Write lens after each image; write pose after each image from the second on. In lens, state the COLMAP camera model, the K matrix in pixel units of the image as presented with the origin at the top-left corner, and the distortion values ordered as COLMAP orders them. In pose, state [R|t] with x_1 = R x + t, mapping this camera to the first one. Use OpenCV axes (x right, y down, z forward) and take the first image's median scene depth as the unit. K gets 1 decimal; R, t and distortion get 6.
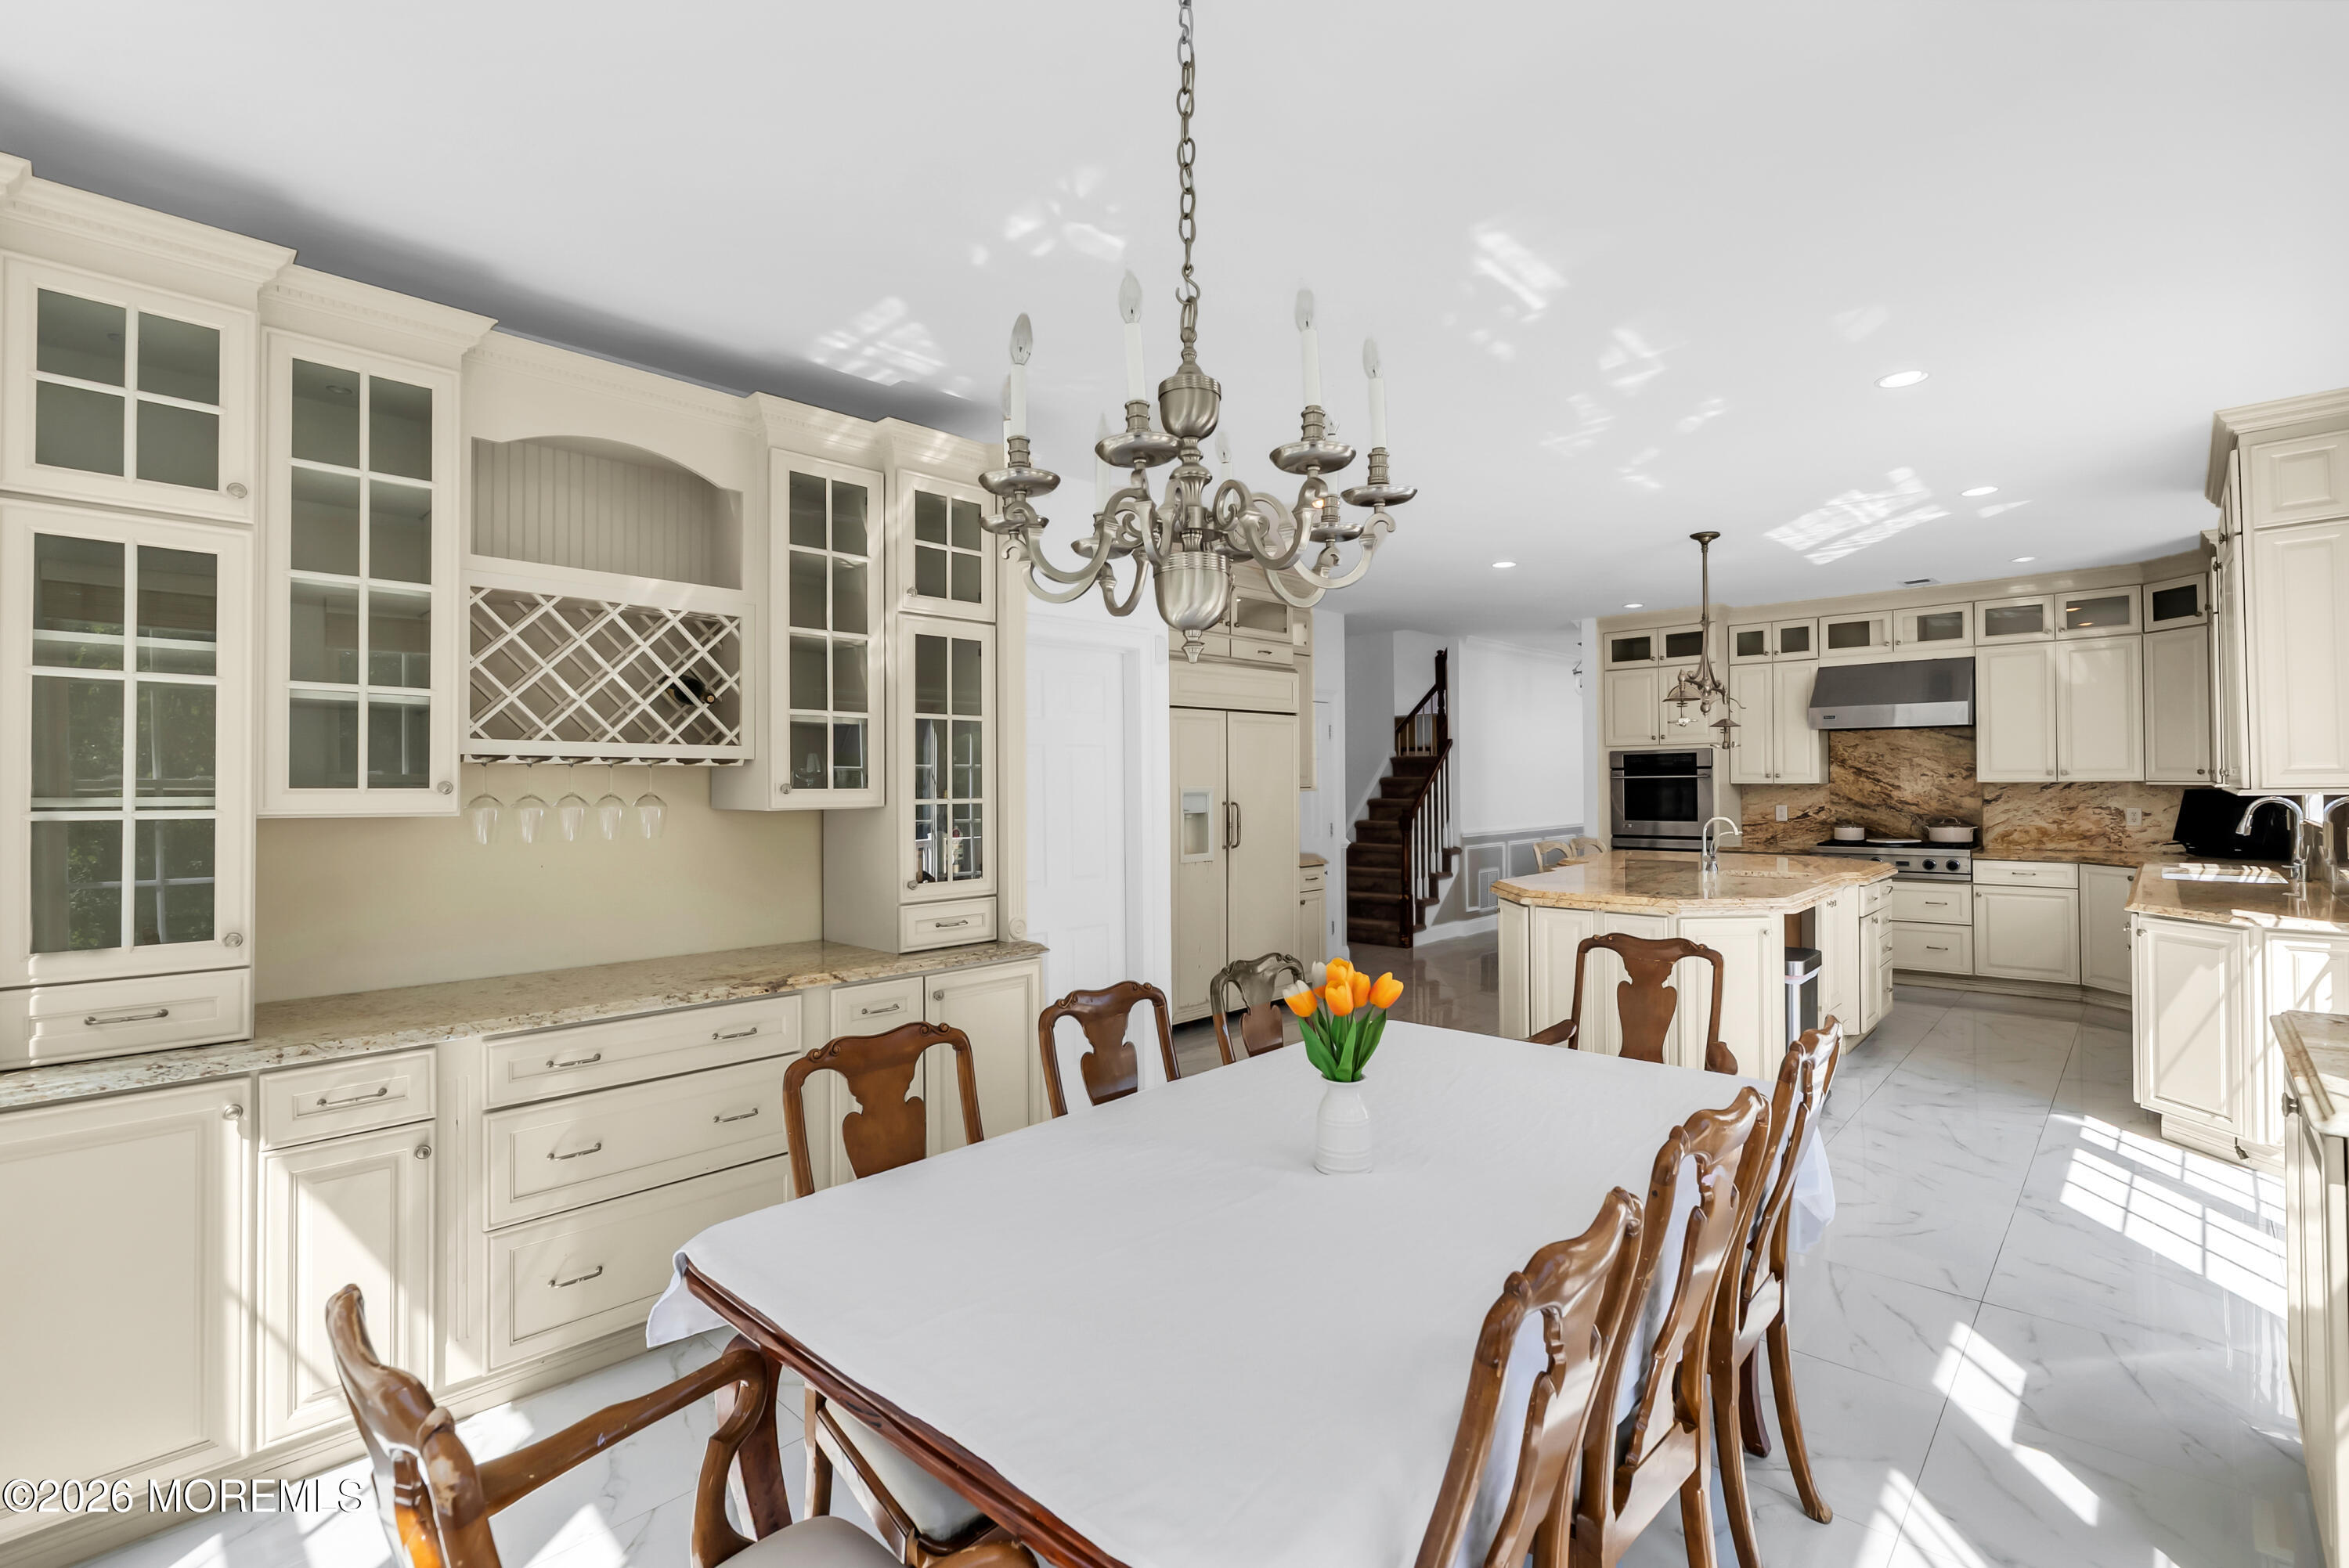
lens RADIAL K [[1065.5, 0, 1170.0], [0, 1065.5, 778.7], [0, 0, 1]] dist [0.001993, -0.000218]
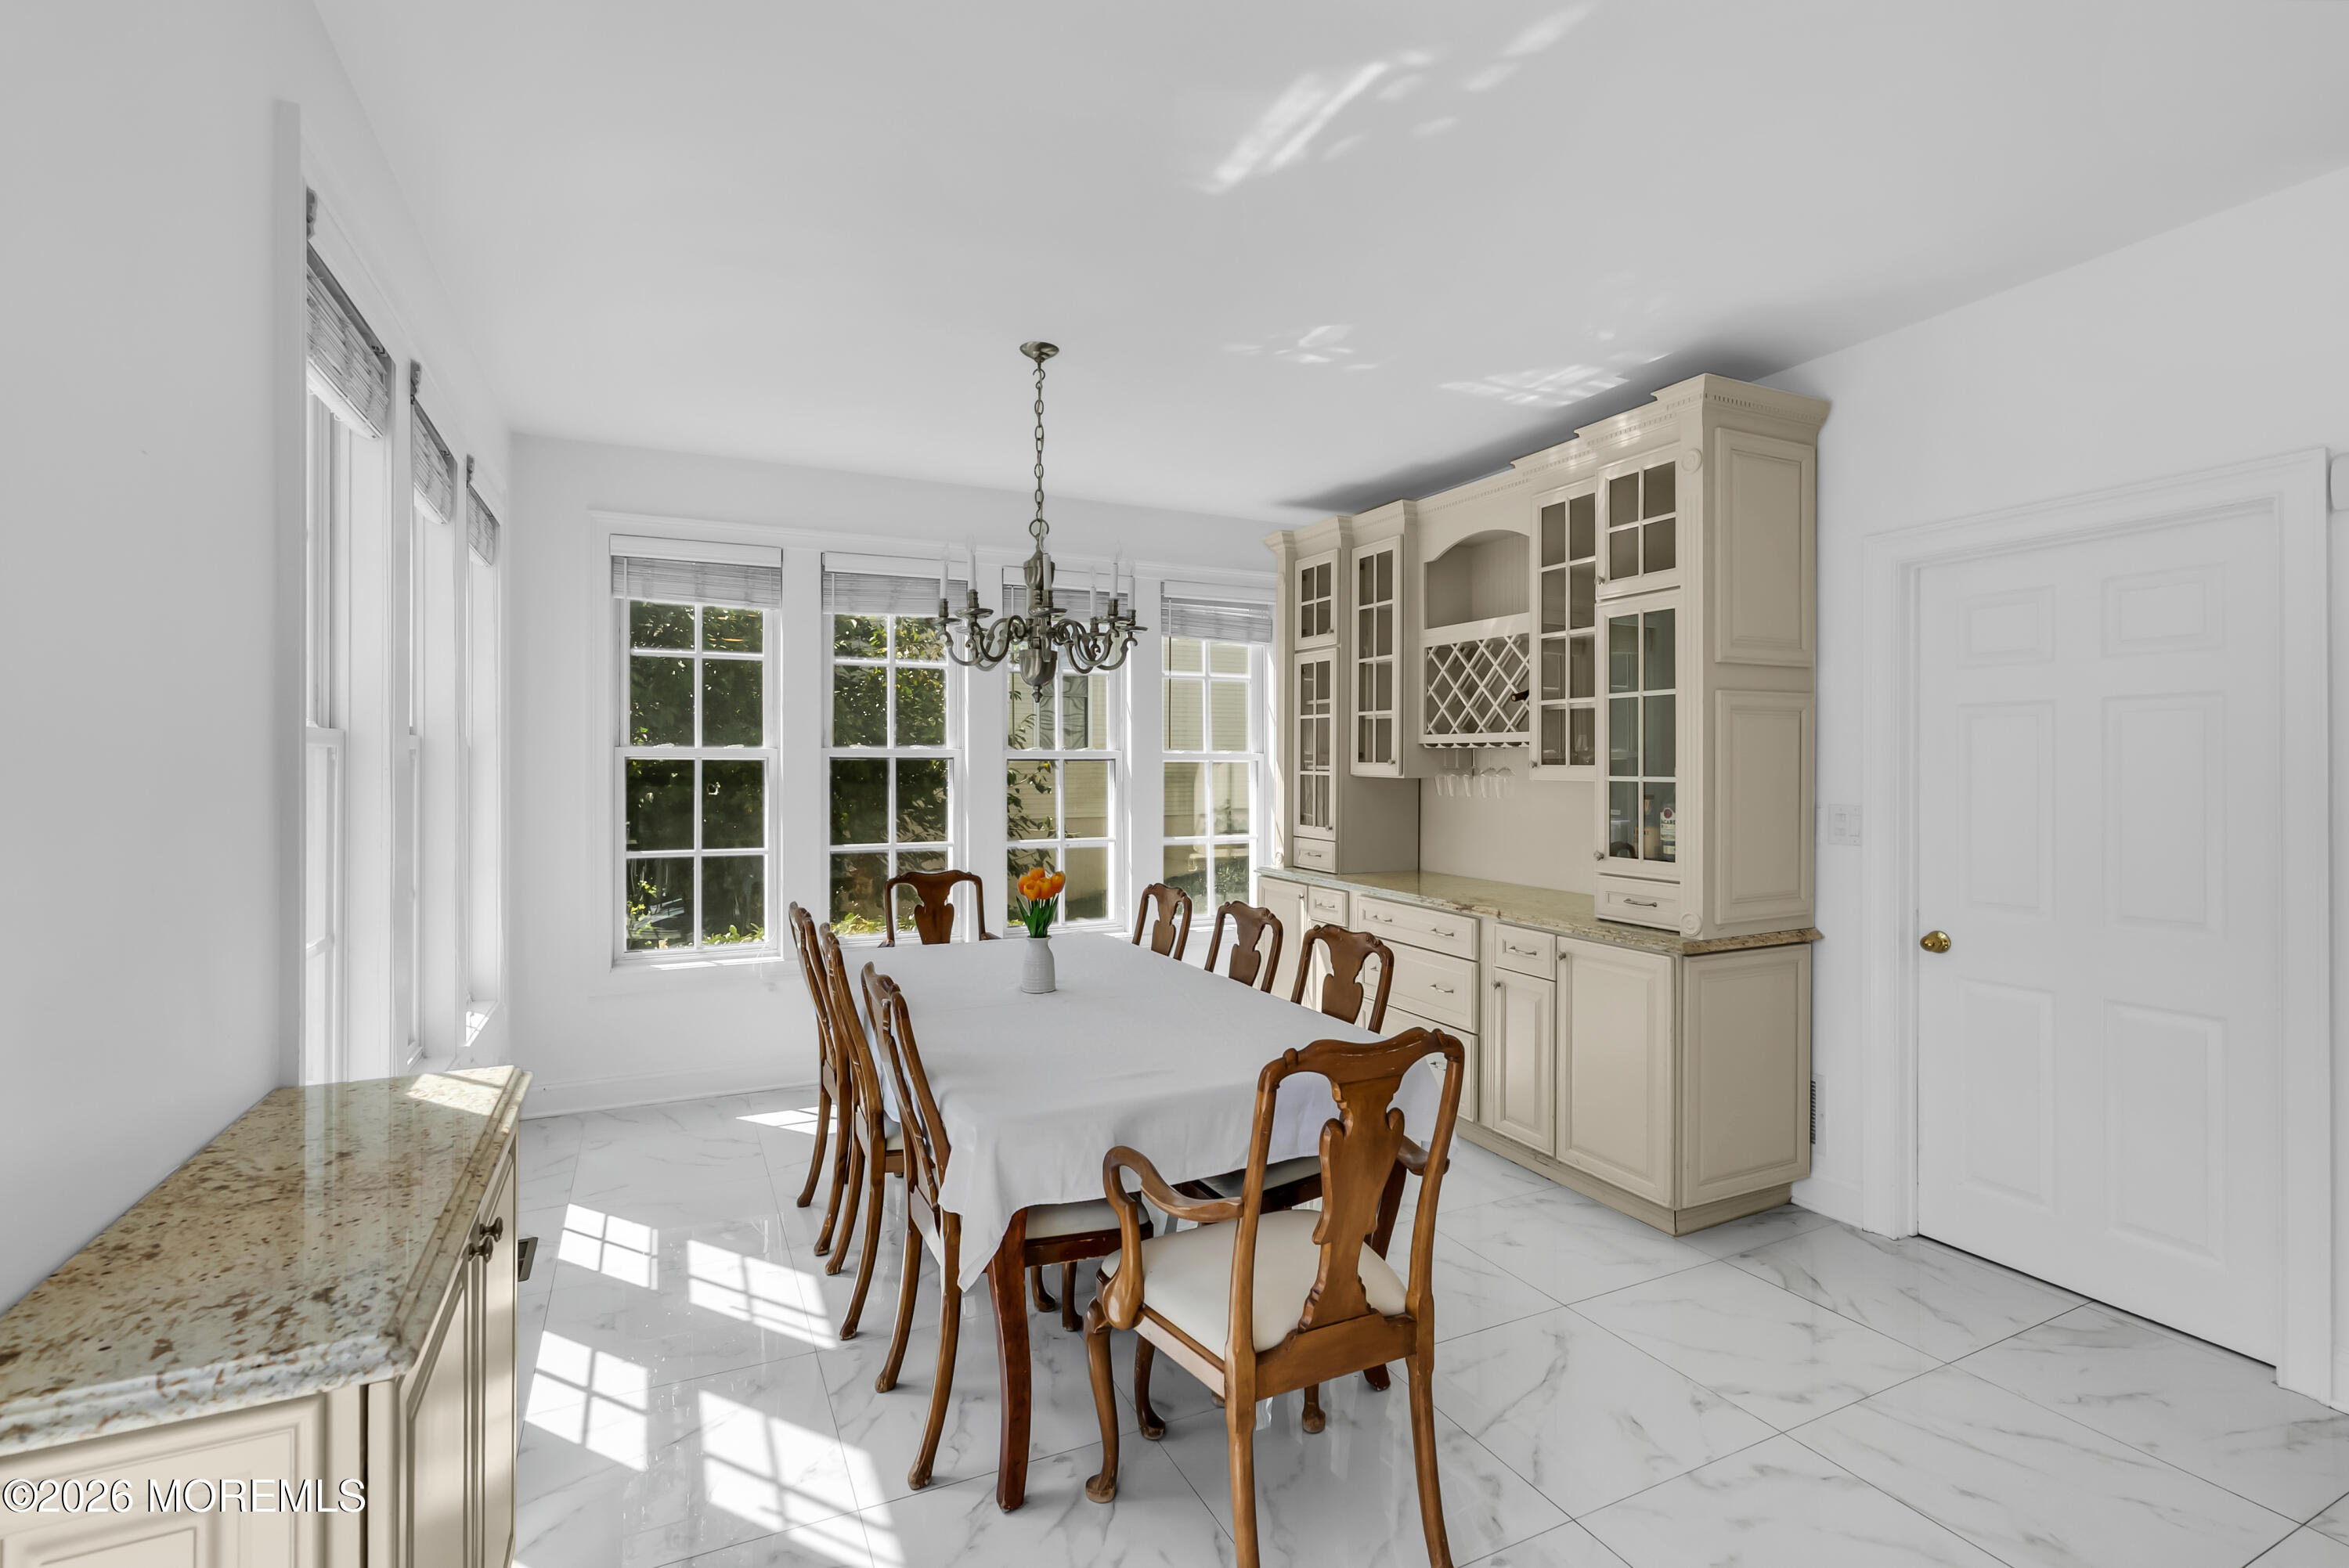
lens RADIAL K [[1065.5, 0, 1170.9], [0, 1065.5, 766.0], [0, 0, 1]] dist [0.001993, -0.000218]
pose [[-0.356603, 0.011526, -0.934185, 1.129408], [0.007371, 0.999927, 0.009523, -0.004887], [0.934227, -0.003490, -0.356662, 1.220938]]
